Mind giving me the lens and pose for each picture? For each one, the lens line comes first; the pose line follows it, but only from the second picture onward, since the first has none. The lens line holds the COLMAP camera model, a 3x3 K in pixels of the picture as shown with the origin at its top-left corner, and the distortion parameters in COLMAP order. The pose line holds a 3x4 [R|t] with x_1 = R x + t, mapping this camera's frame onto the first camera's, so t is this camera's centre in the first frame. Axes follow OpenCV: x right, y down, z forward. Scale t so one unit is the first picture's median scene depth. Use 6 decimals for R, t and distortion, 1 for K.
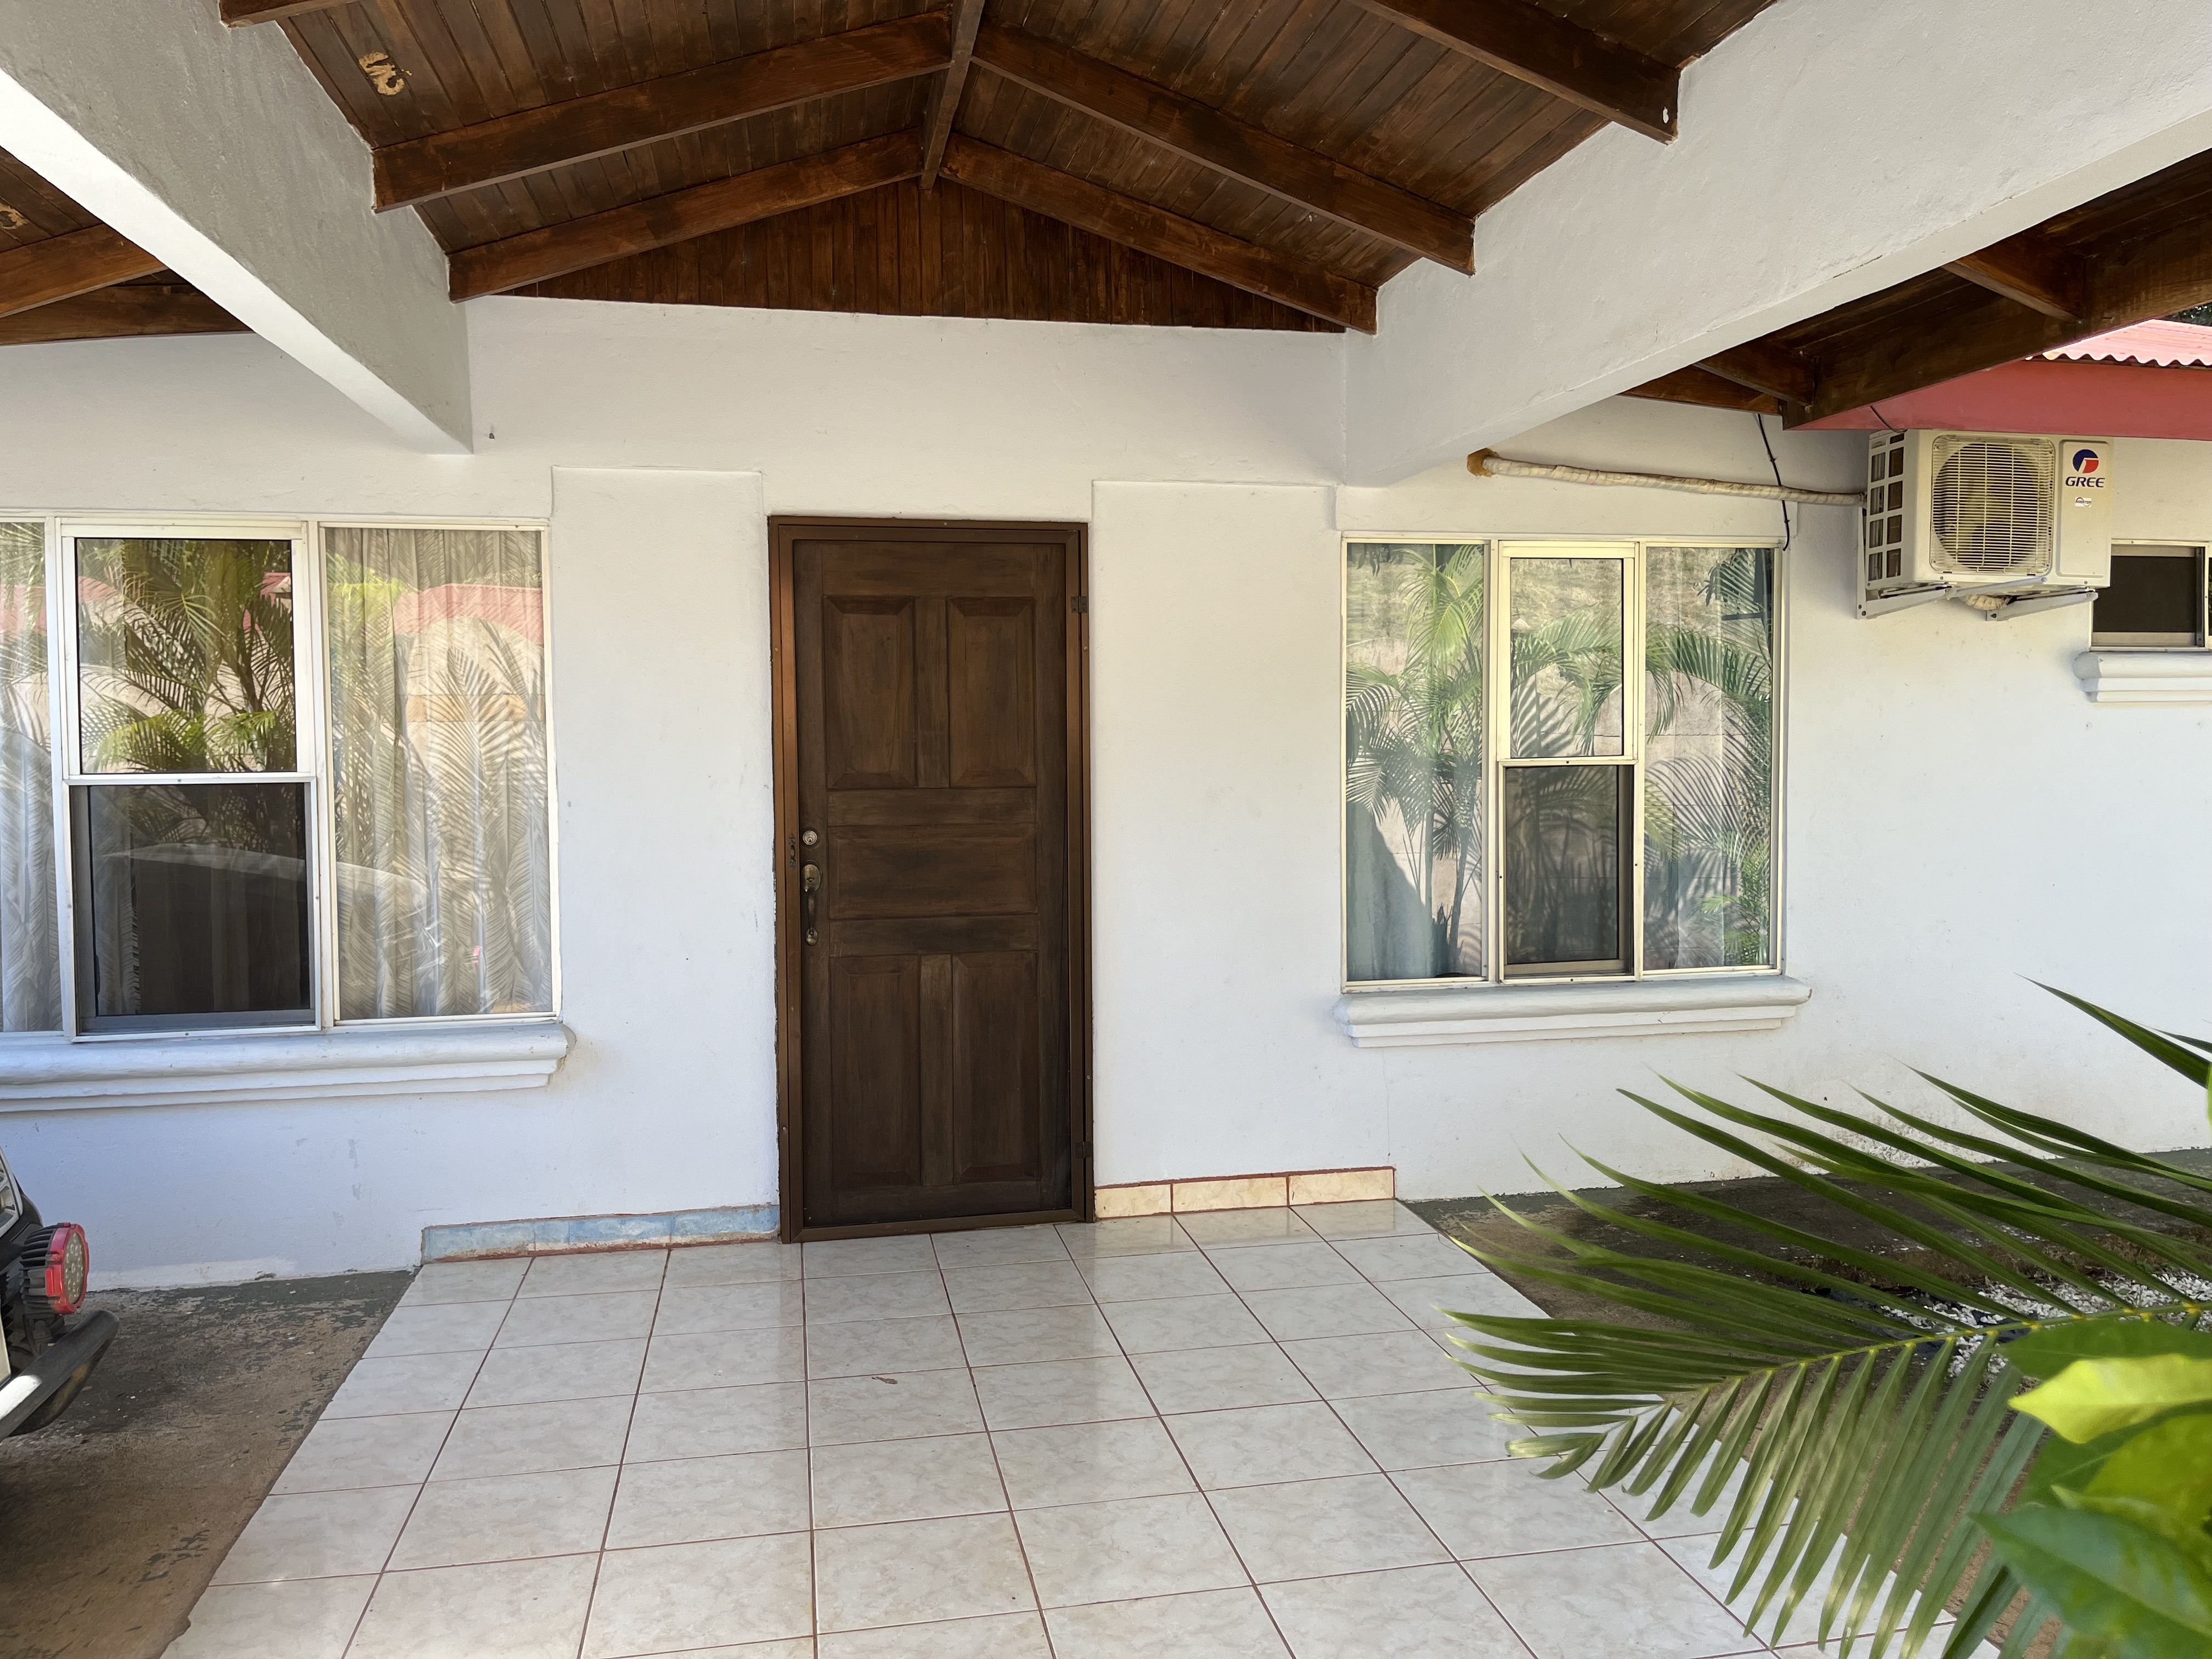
lens RADIAL K [[1673.7, 0, 1109.7], [0, 1673.7, 822.8], [0, 0, 1]] dist [0.060840, -0.094799]
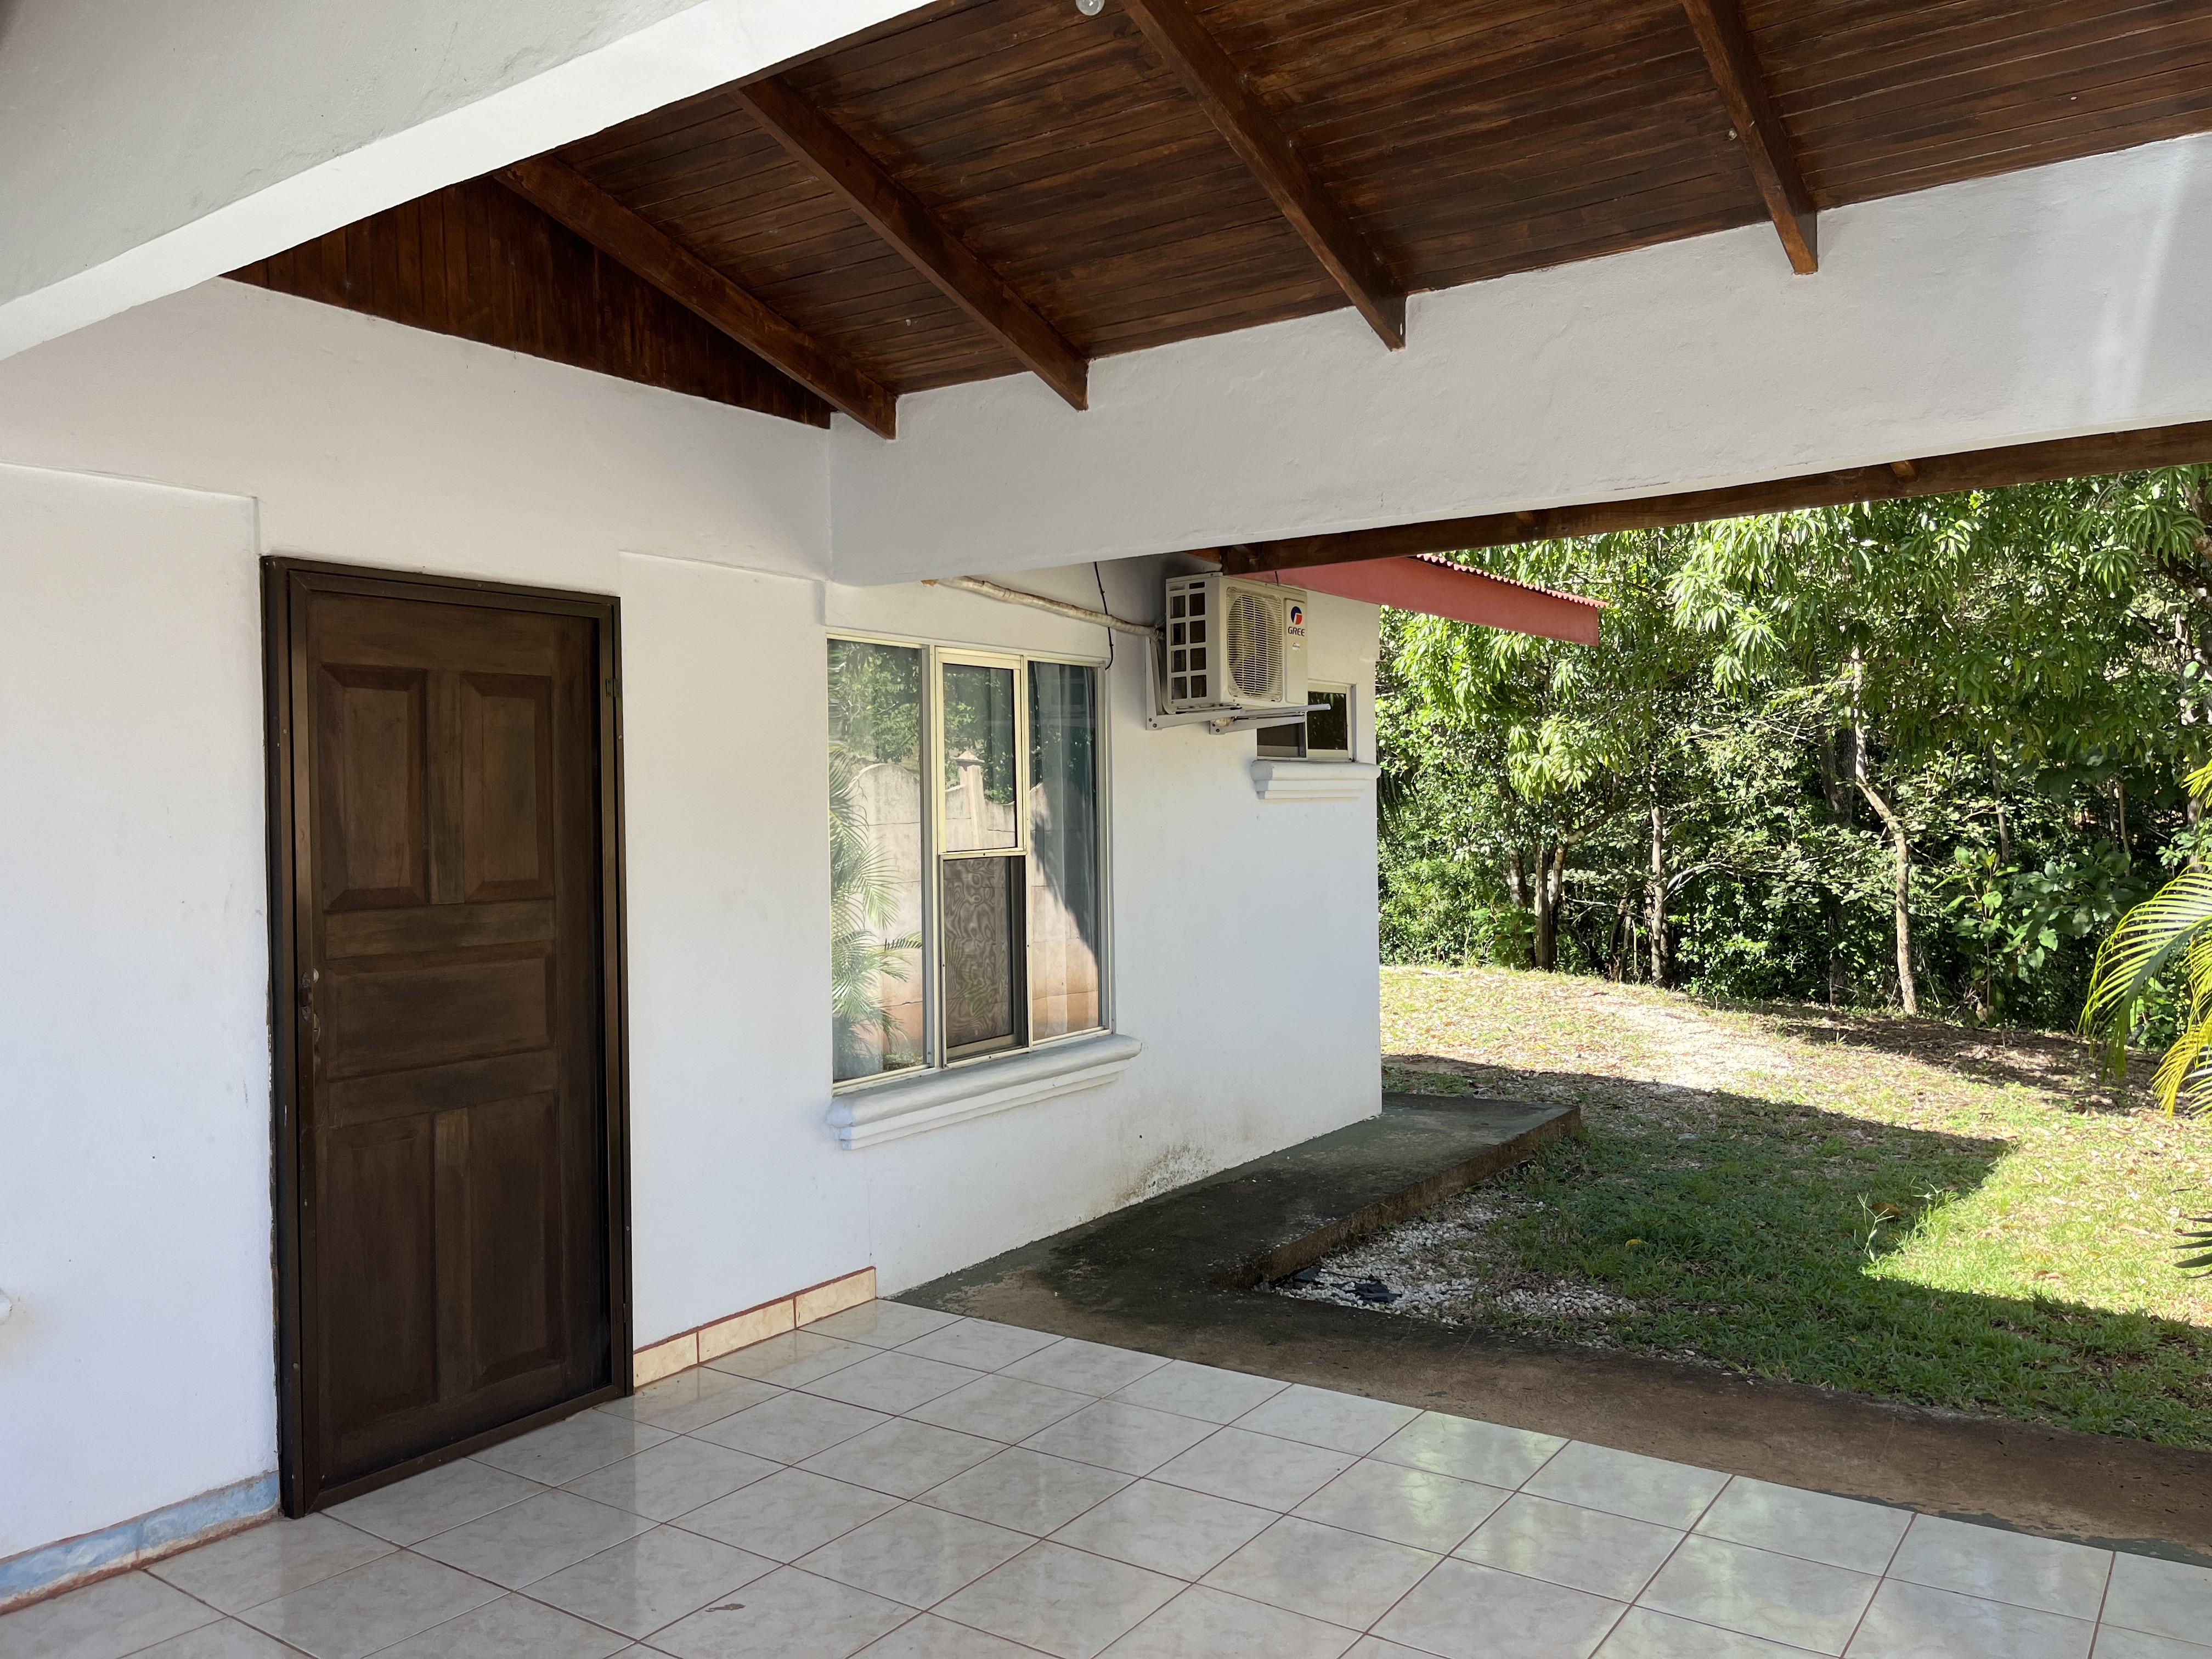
lens RADIAL K [[1673.7, 0, 1110.1], [0, 1673.7, 828.2], [0, 0, 1]] dist [0.060840, -0.094799]
pose [[0.719629, -0.012444, 0.694247, -0.445327], [0.046914, 0.998426, -0.030733, -0.017475], [-0.692772, 0.054687, 0.719080, 0.185374]]
